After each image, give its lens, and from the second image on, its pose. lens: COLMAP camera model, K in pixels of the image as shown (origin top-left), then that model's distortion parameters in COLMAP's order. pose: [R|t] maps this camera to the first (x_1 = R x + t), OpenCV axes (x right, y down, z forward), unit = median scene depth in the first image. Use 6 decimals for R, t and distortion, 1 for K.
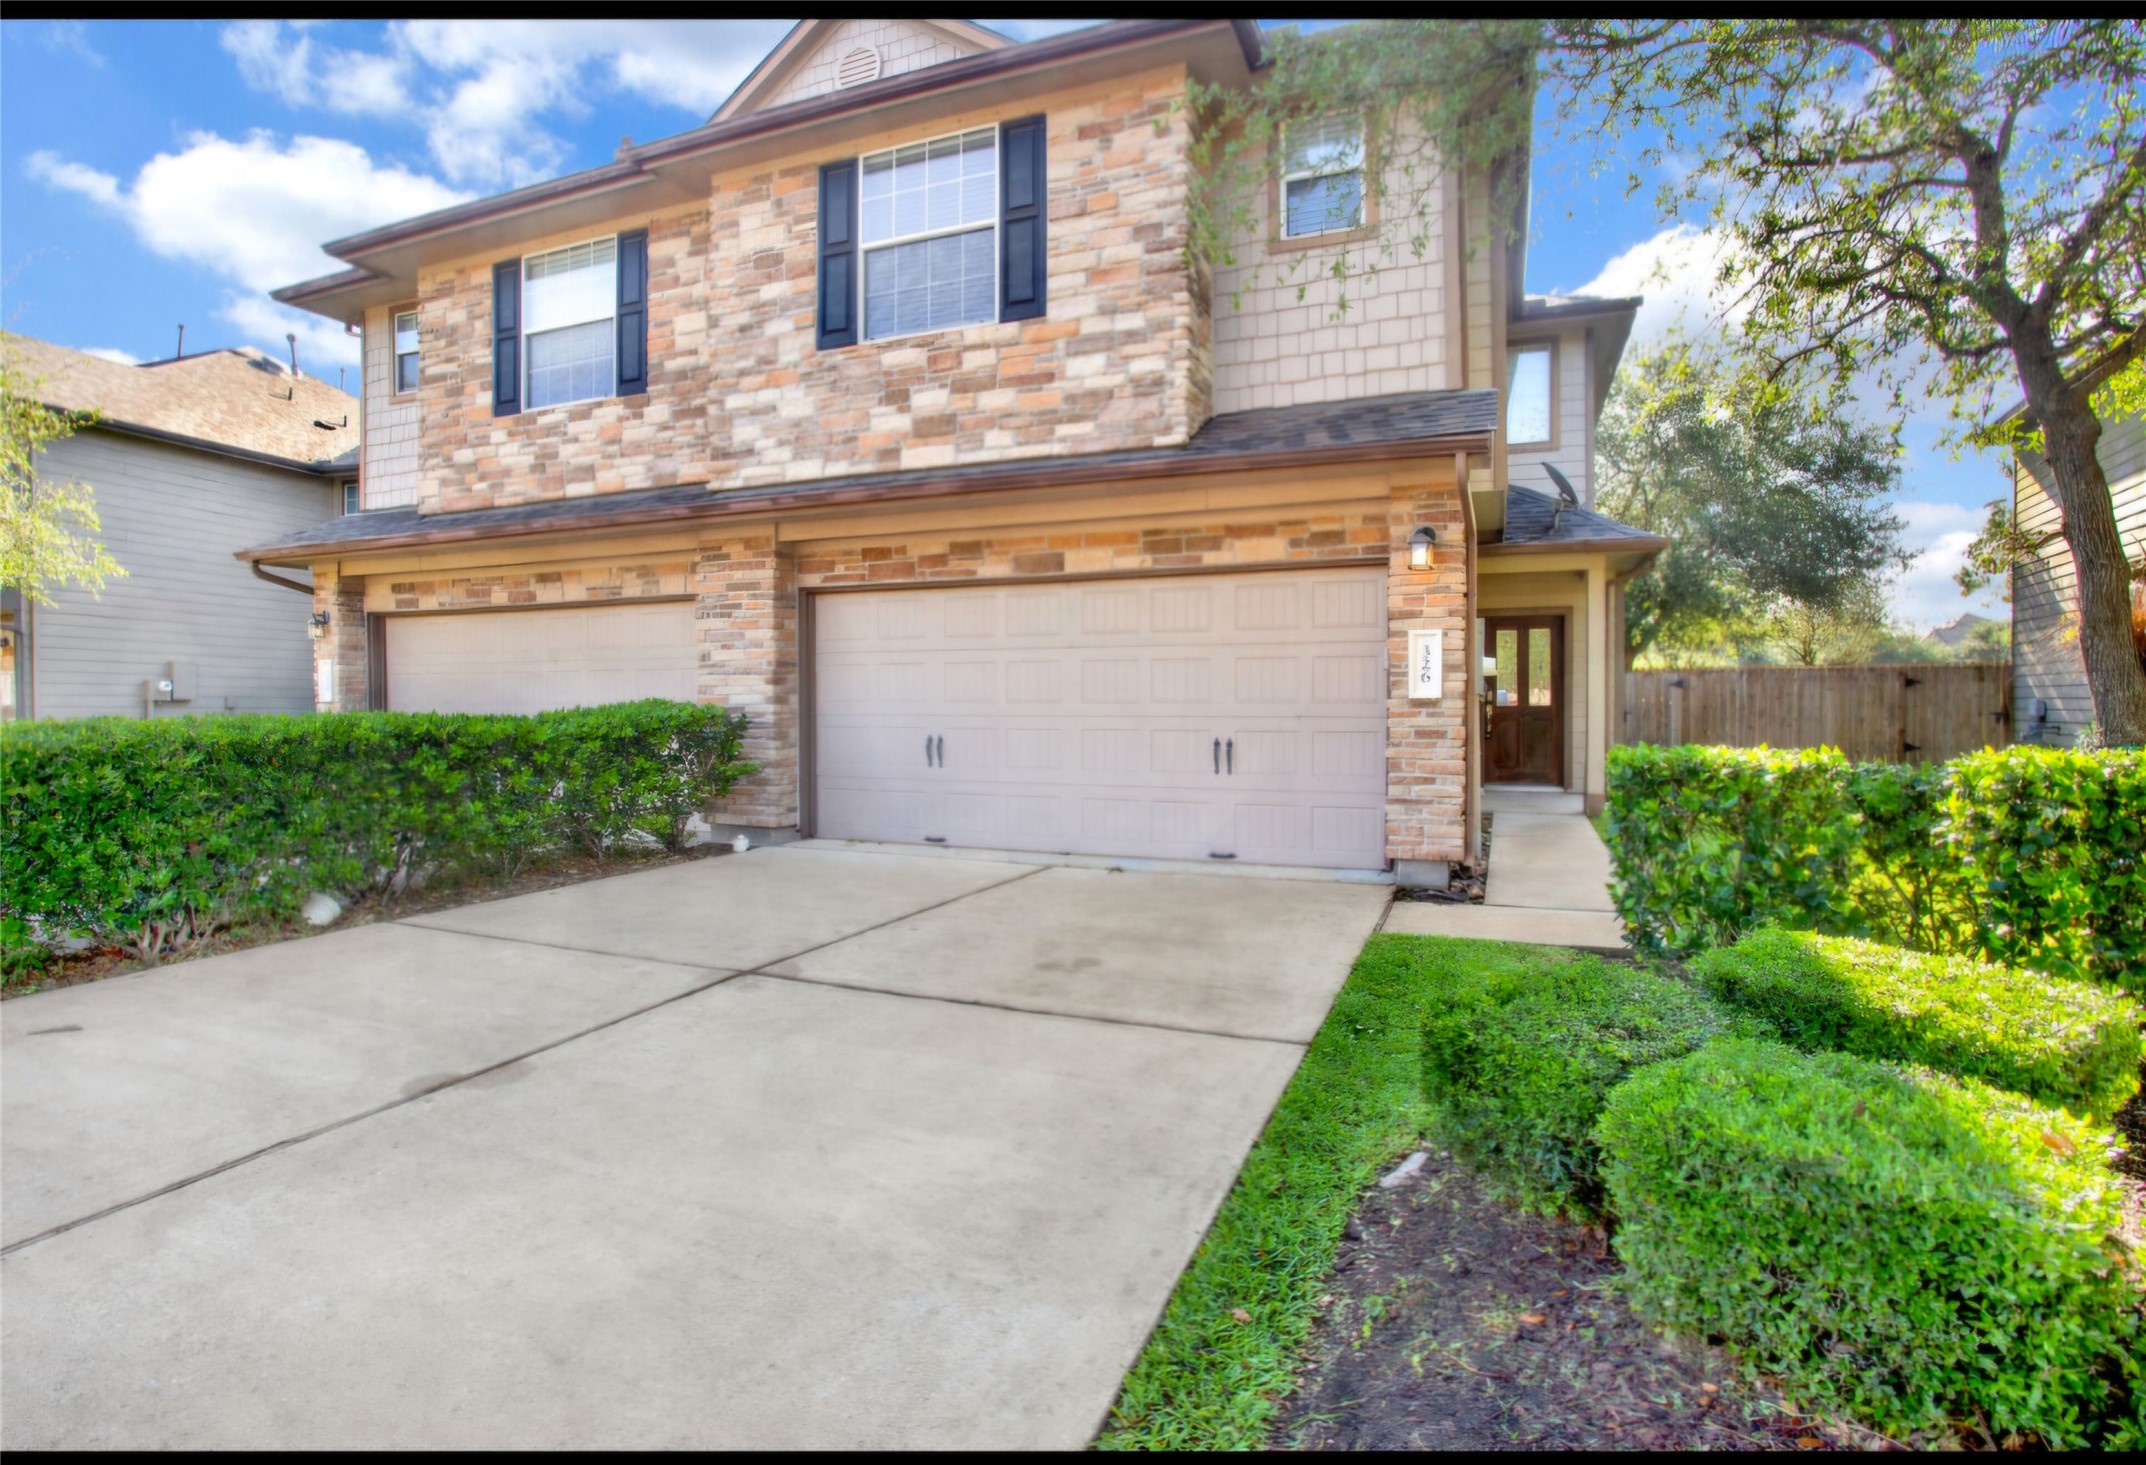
lens RADIAL K [[1057.7, 0, 1073.0], [0, 1057.7, 732.5], [0, 0, 1]] dist [-0.000236, -0.000084]
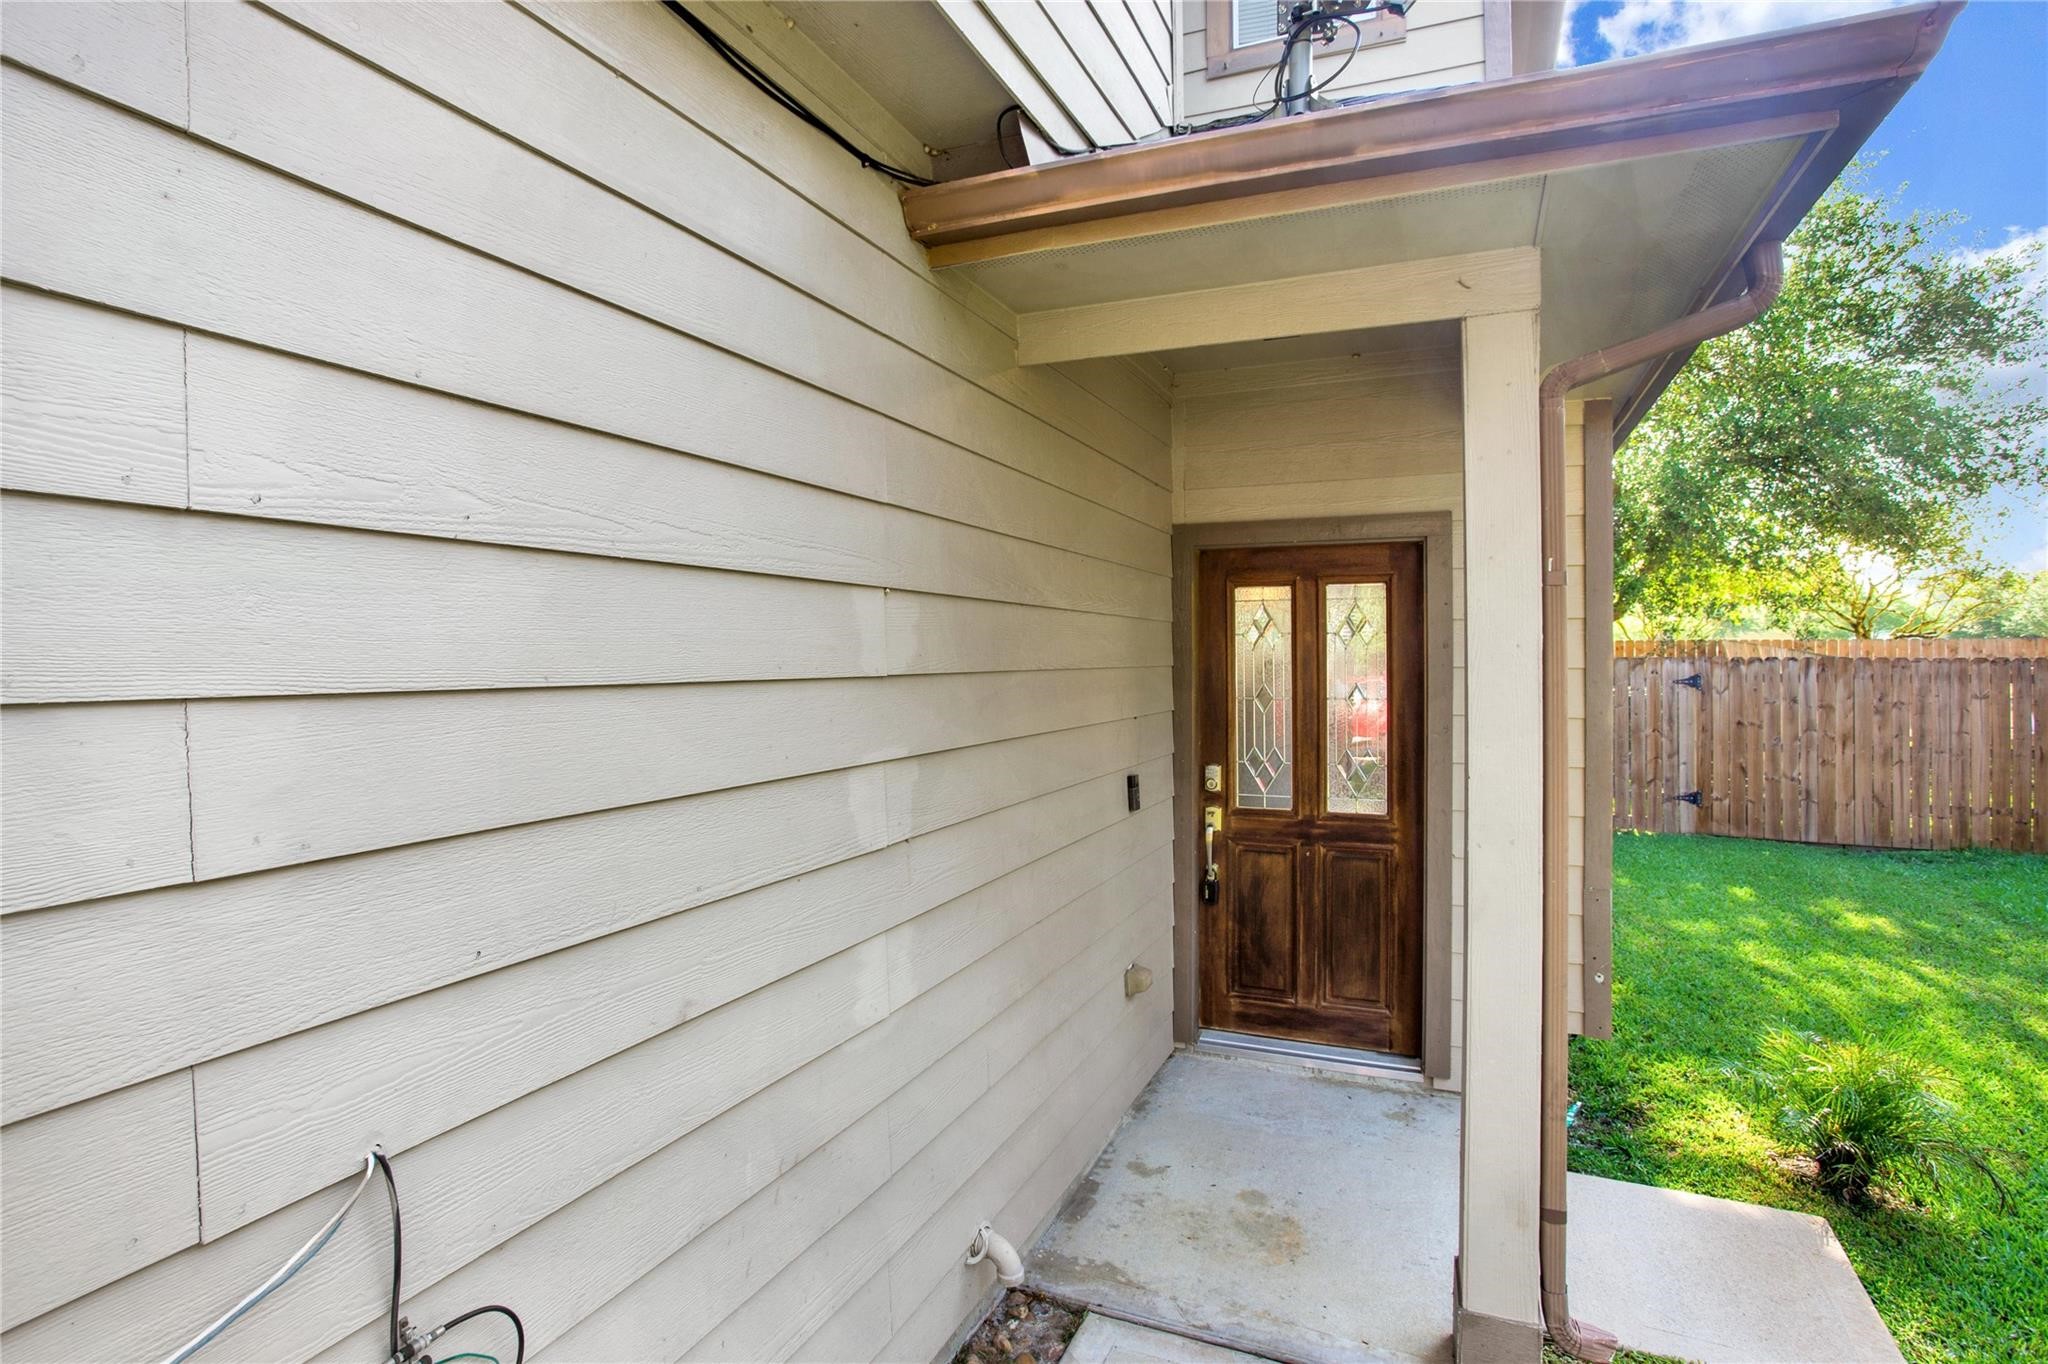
lens RADIAL K [[1052.7, 0, 1011.2], [0, 1052.7, 671.2], [0, 0, 1]] dist [-0.054449, 0.026112]
pose [[0.999629, 0.001490, -0.027200, 0.229433], [-0.001843, 0.999914, -0.012947, -0.043870], [0.027178, 0.012993, 0.999546, 0.448845]]
